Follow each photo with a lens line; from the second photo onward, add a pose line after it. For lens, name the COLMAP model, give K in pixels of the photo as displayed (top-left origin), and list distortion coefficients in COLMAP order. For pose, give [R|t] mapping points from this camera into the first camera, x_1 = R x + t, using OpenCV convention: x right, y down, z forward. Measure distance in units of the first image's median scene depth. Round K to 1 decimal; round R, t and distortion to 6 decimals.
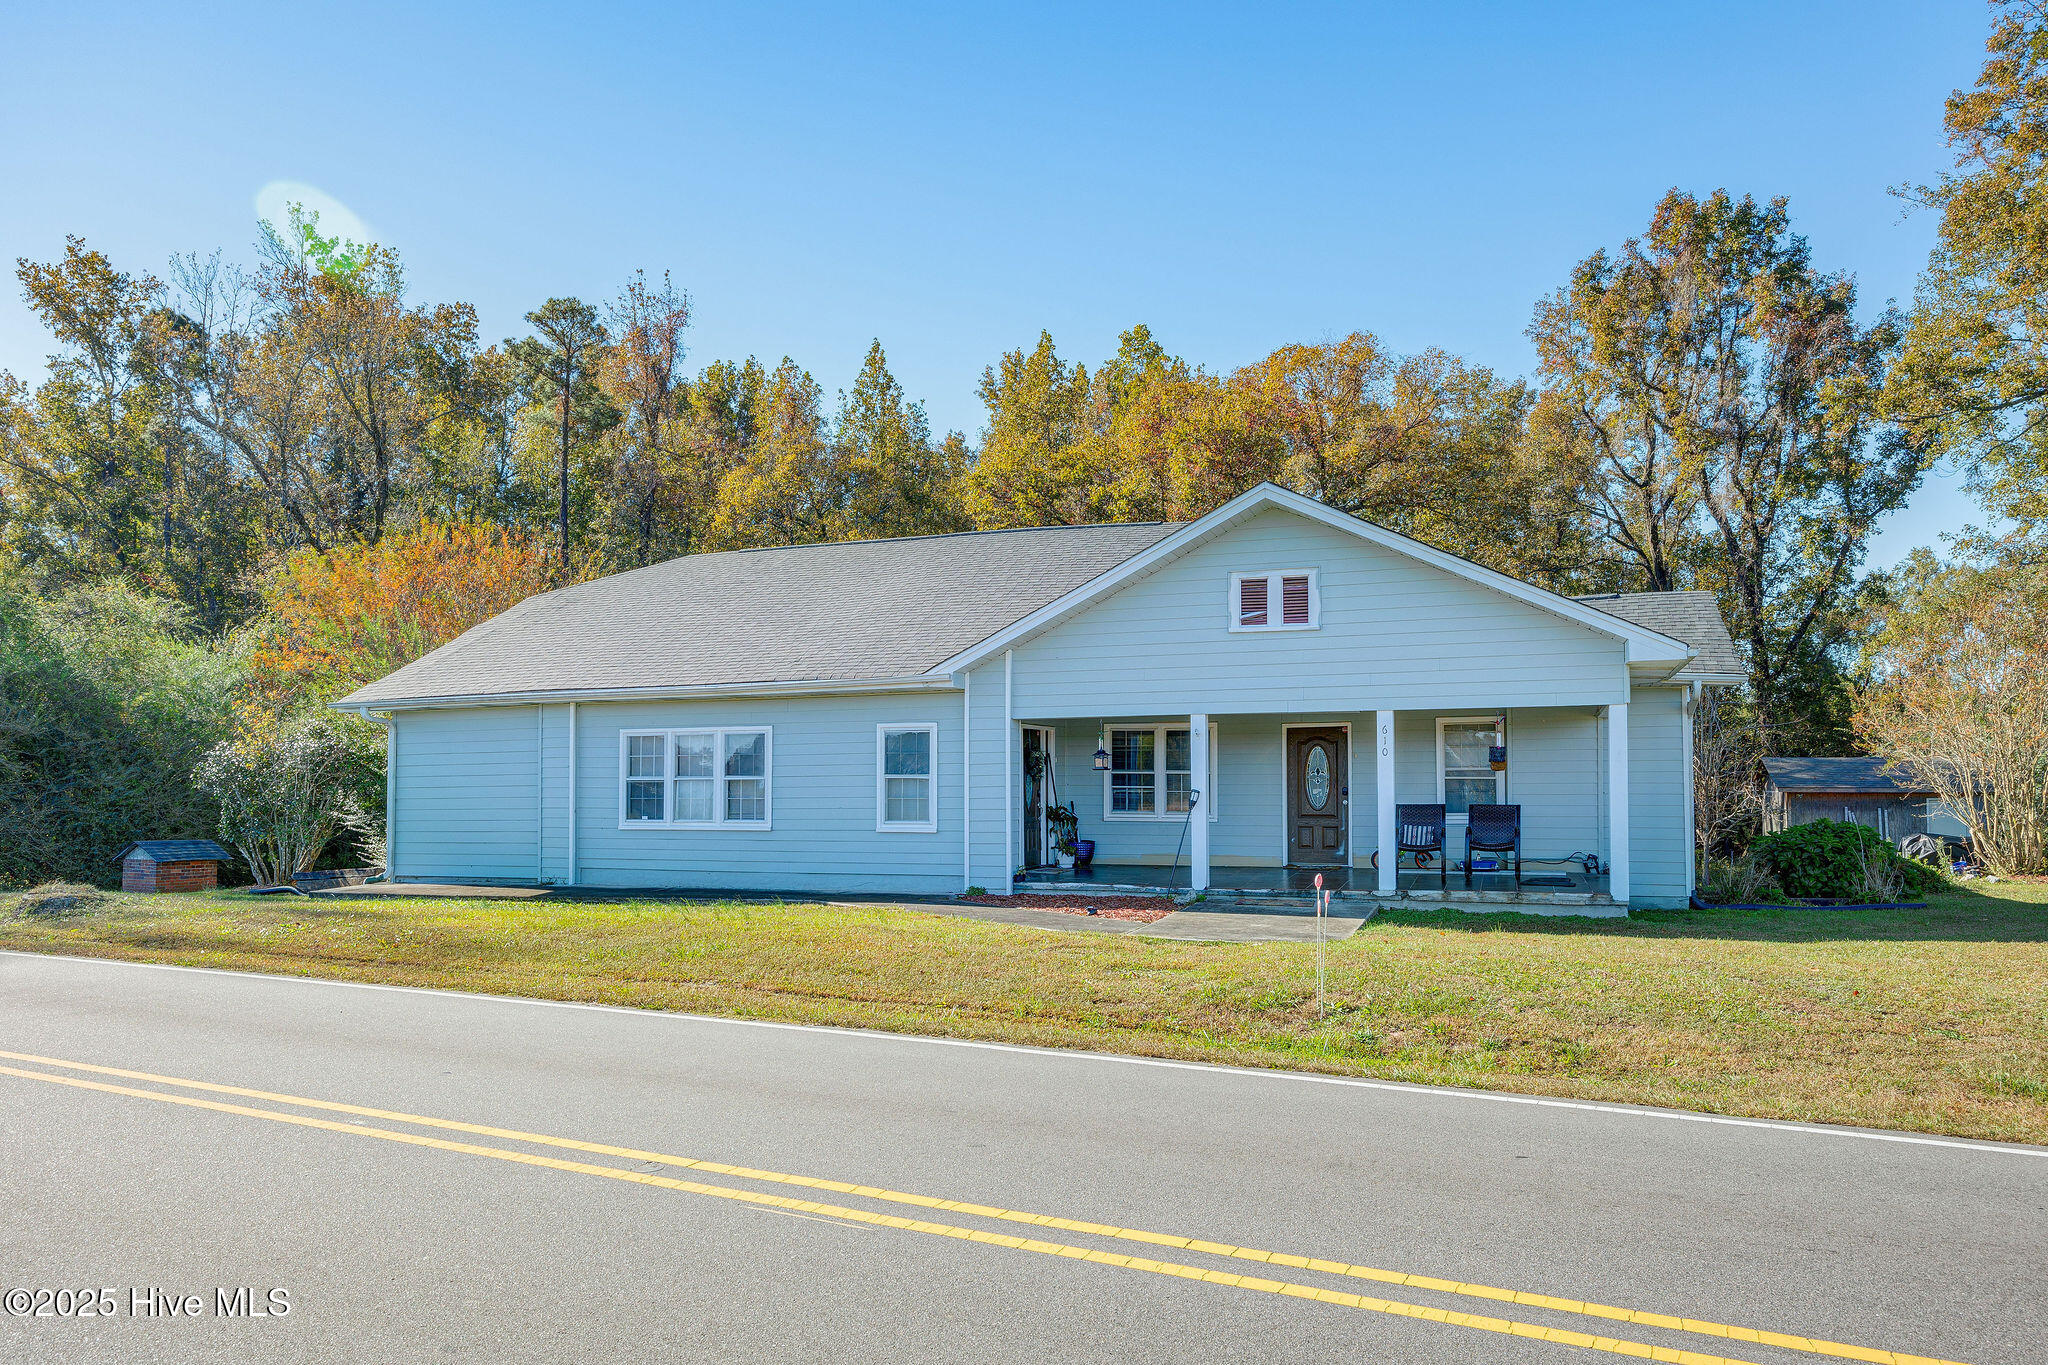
lens RADIAL K [[1298.8, 0, 1010.6], [0, 1298.8, 721.2], [0, 0, 1]] dist [-0.031811, 0.008287]
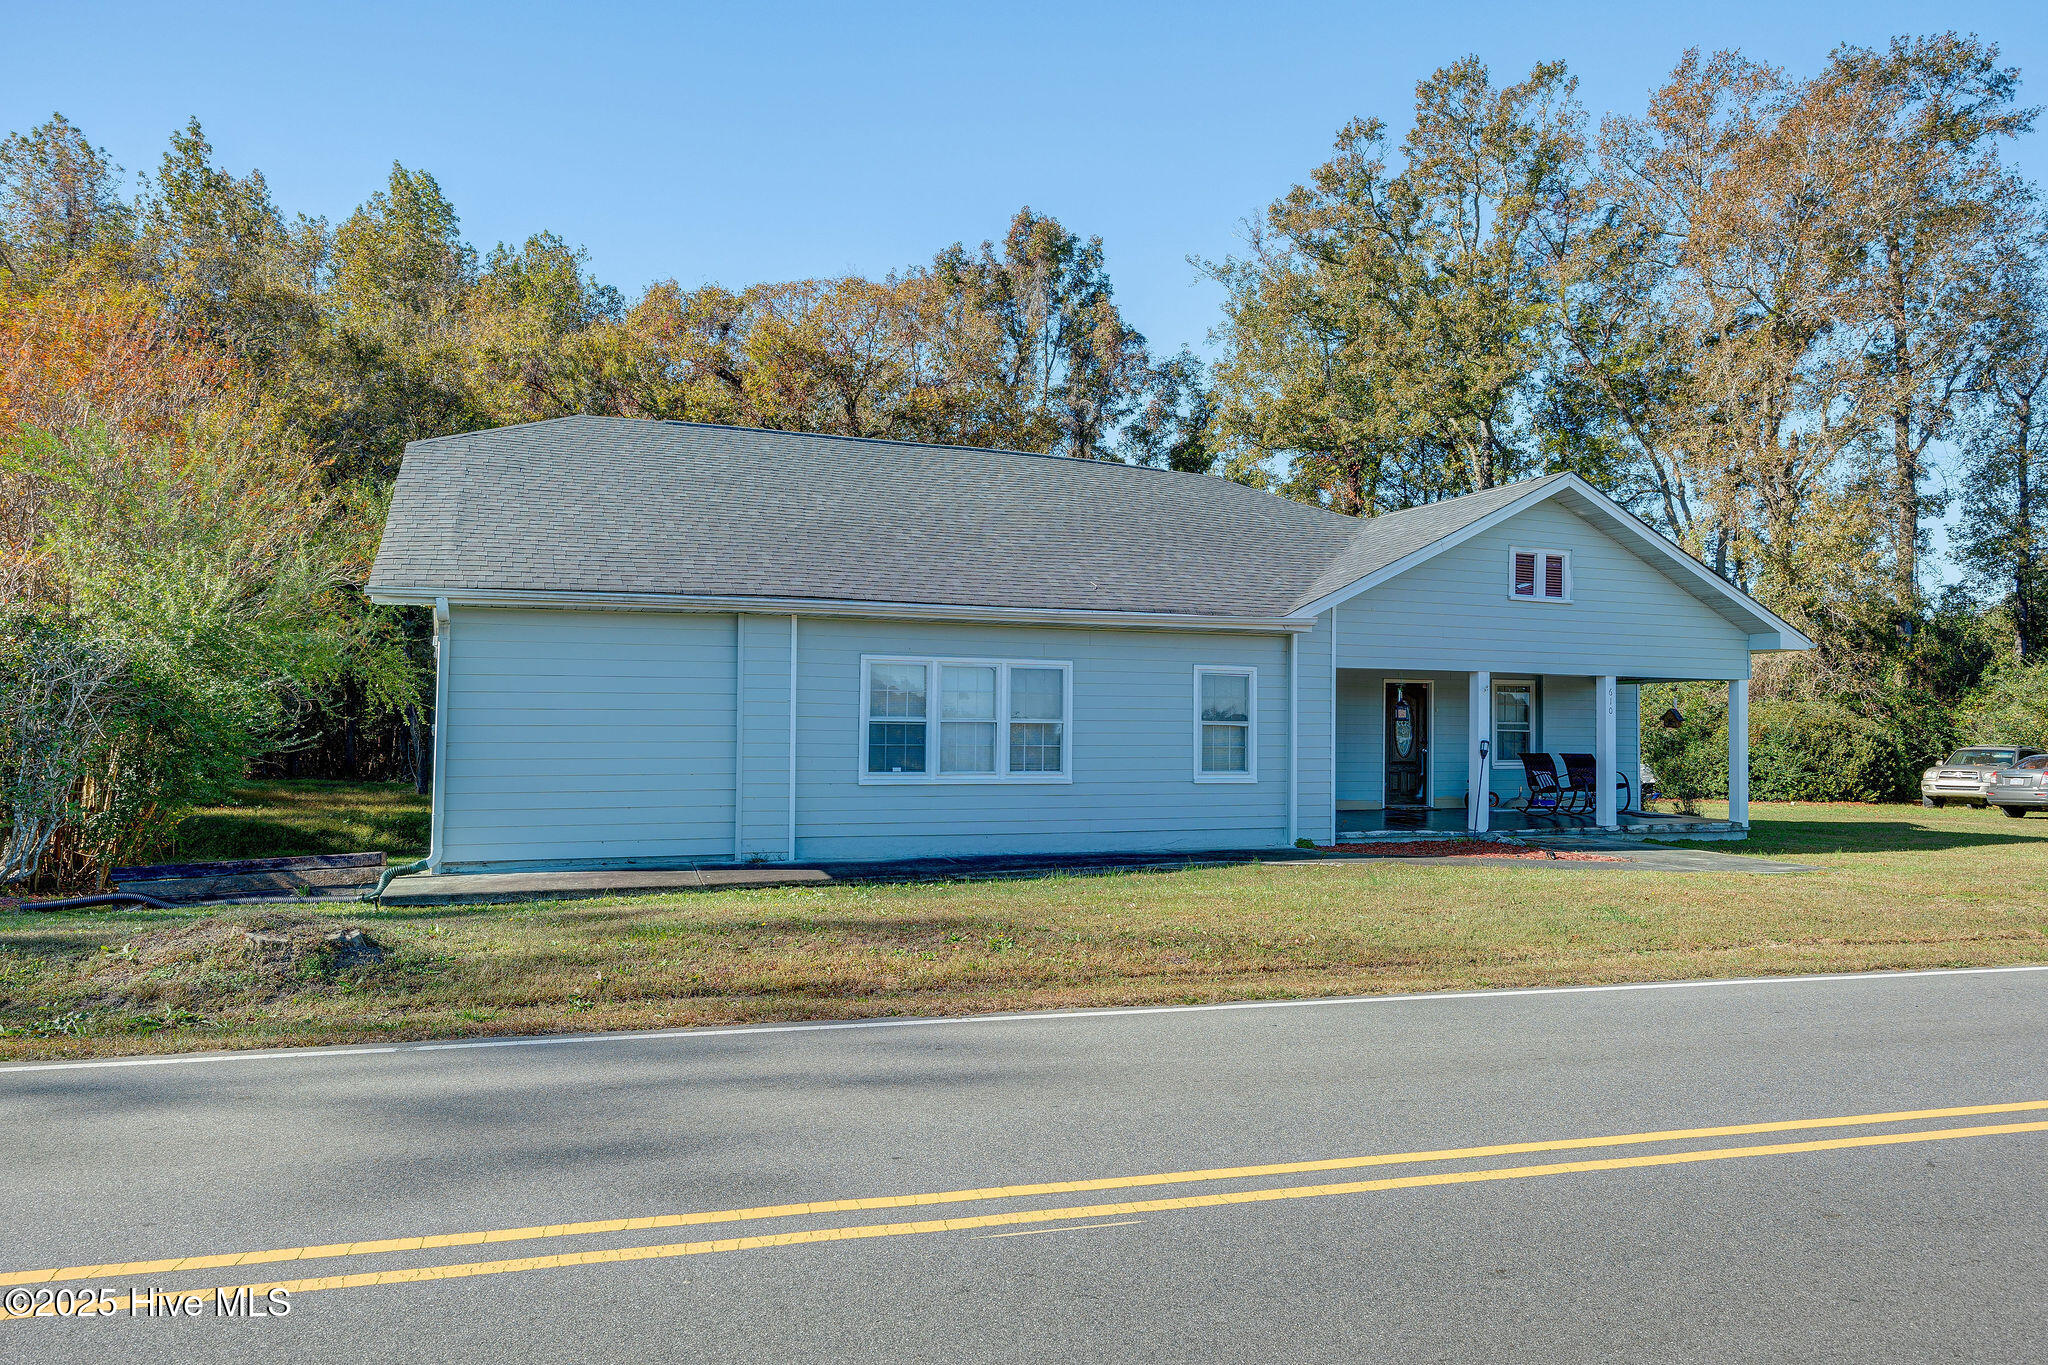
lens RADIAL K [[1298.8, 0, 1030.0], [0, 1298.8, 669.3], [0, 0, 1]] dist [-0.031811, 0.008287]
pose [[0.762988, 0.041413, 0.645085, -0.735164], [-0.048811, 0.998788, -0.006388, 0.015530], [-0.644568, -0.026613, 0.764084, 0.358225]]
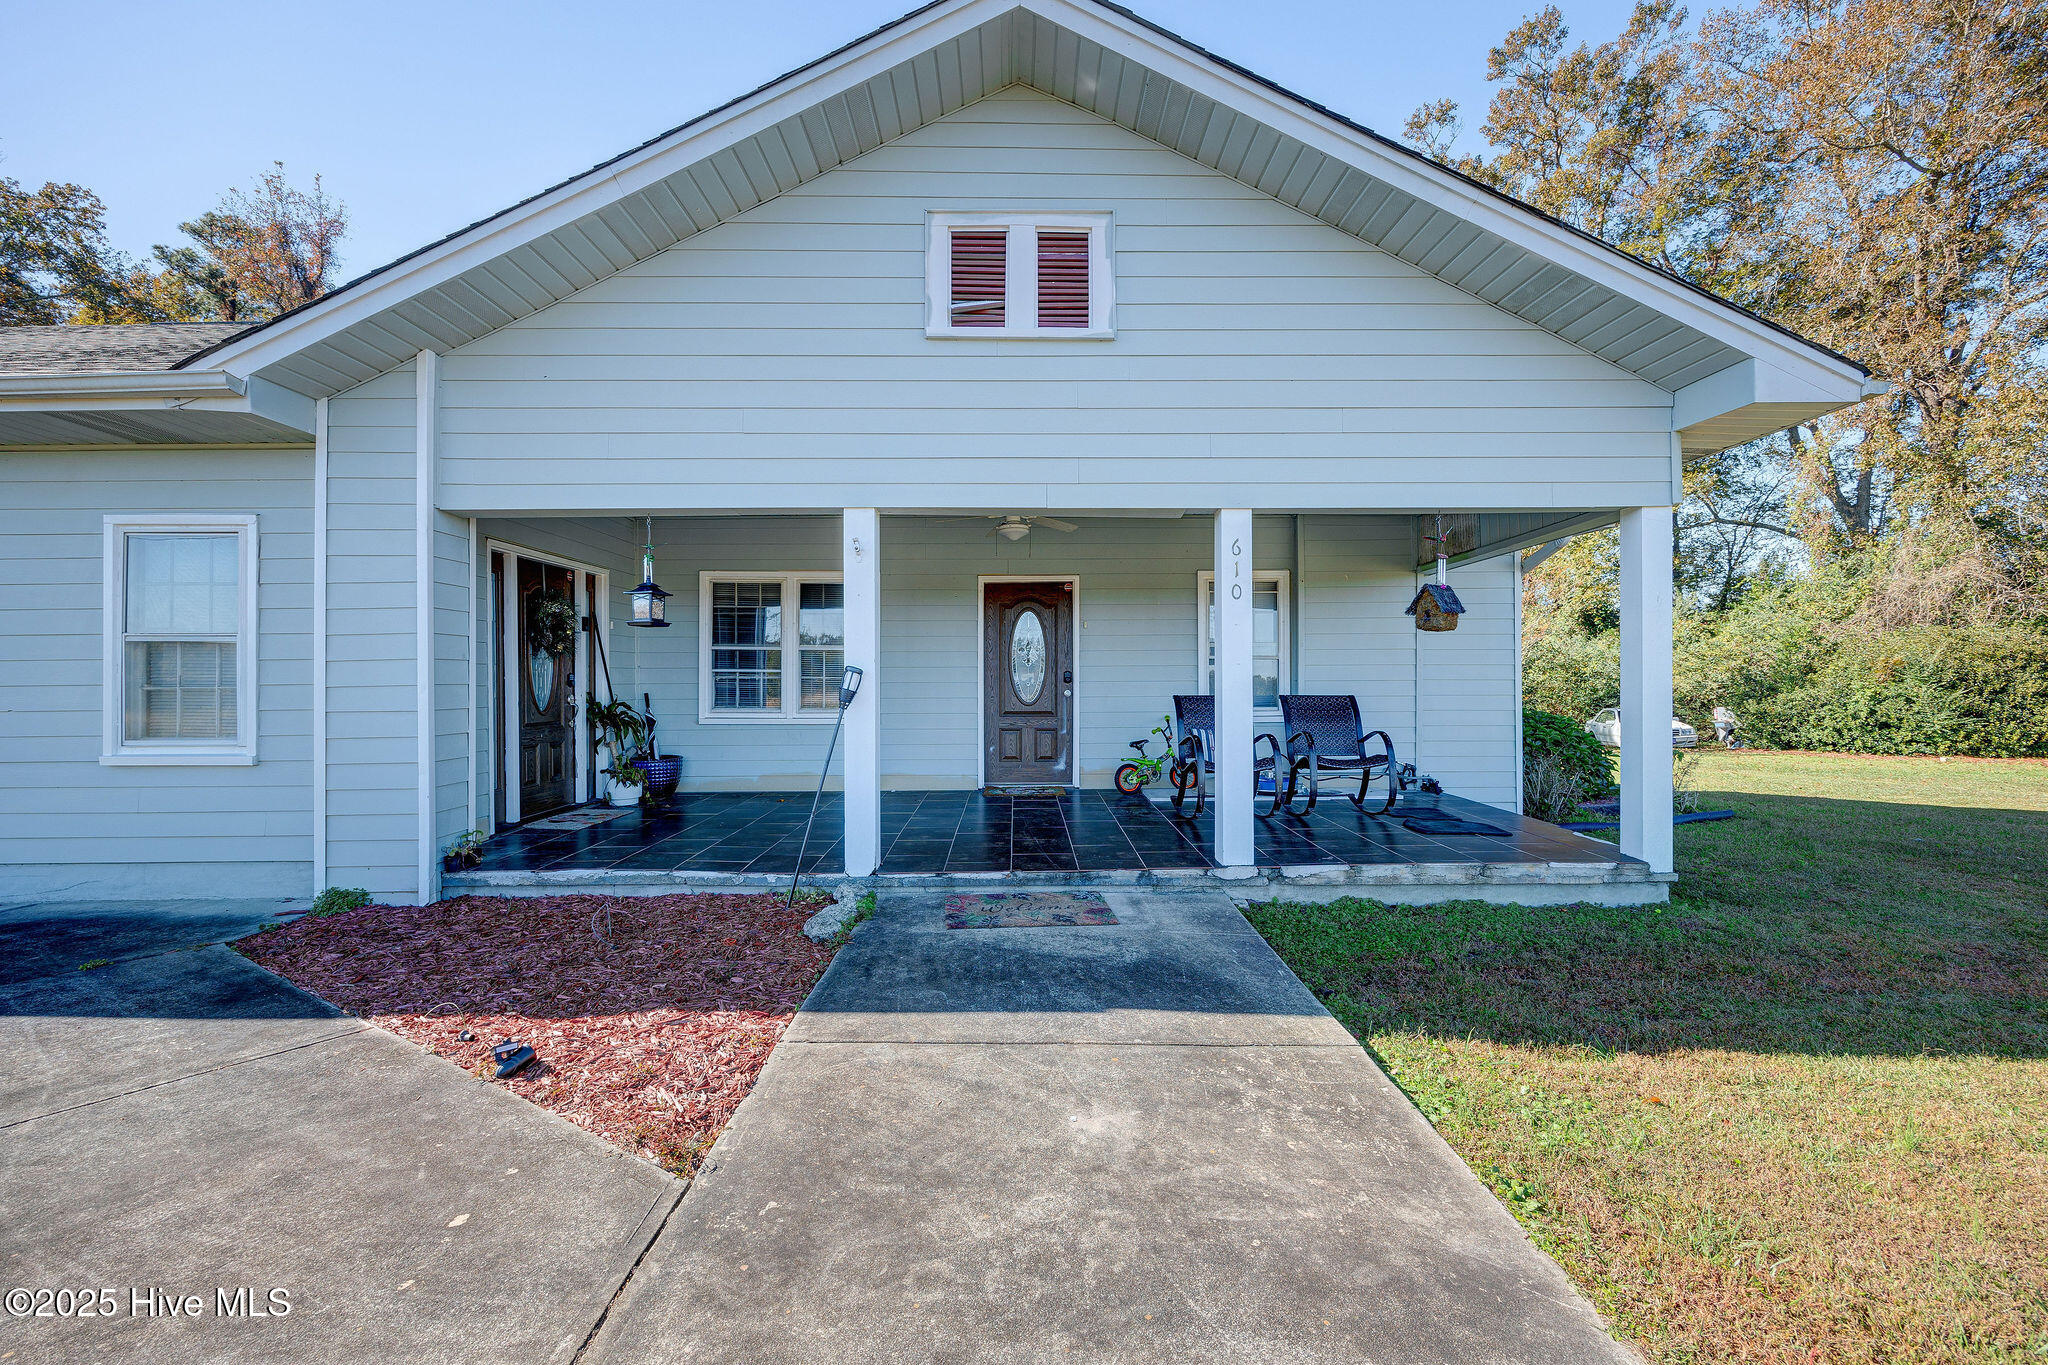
lens RADIAL K [[812.2, 0, 1023.2], [0, 812.2, 686.0], [0, 0, 1]] dist [-0.000502, 0.000466]
pose [[0.934116, -0.001516, 0.356966, 0.081463], [-0.016606, 0.998724, 0.047698, 0.038401], [-0.356583, -0.050483, 0.932899, 0.603110]]
